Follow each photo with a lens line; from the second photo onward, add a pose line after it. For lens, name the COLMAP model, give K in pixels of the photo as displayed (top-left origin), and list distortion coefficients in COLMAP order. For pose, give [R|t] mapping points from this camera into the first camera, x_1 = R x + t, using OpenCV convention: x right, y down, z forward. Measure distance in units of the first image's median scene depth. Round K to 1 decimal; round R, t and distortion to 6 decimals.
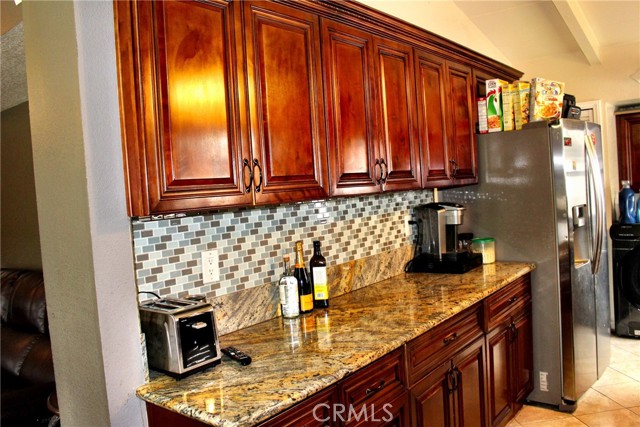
lens RADIAL K [[531.5, 0, 320.0], [0, 531.5, 213.5], [0, 0, 1]] dist [-0.147544, 0.107766]
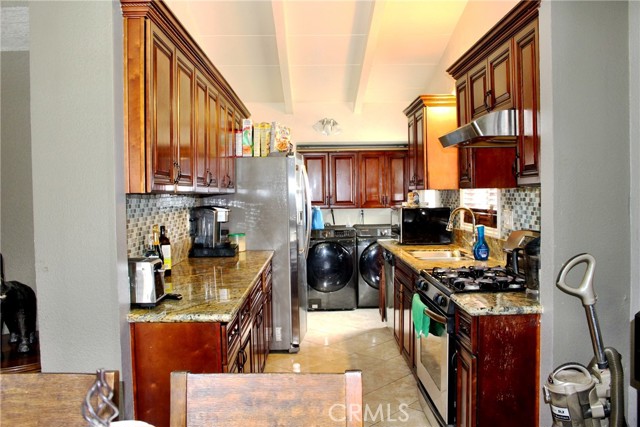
lens RADIAL K [[531.5, 0, 320.0], [0, 531.5, 213.5], [0, 0, 1]] dist [-0.147544, 0.107766]
pose [[0.775335, 0.033116, 0.630682, -0.404741], [-0.004208, 0.998873, -0.047276, 0.061714], [-0.631537, 0.034000, 0.774600, -0.212851]]
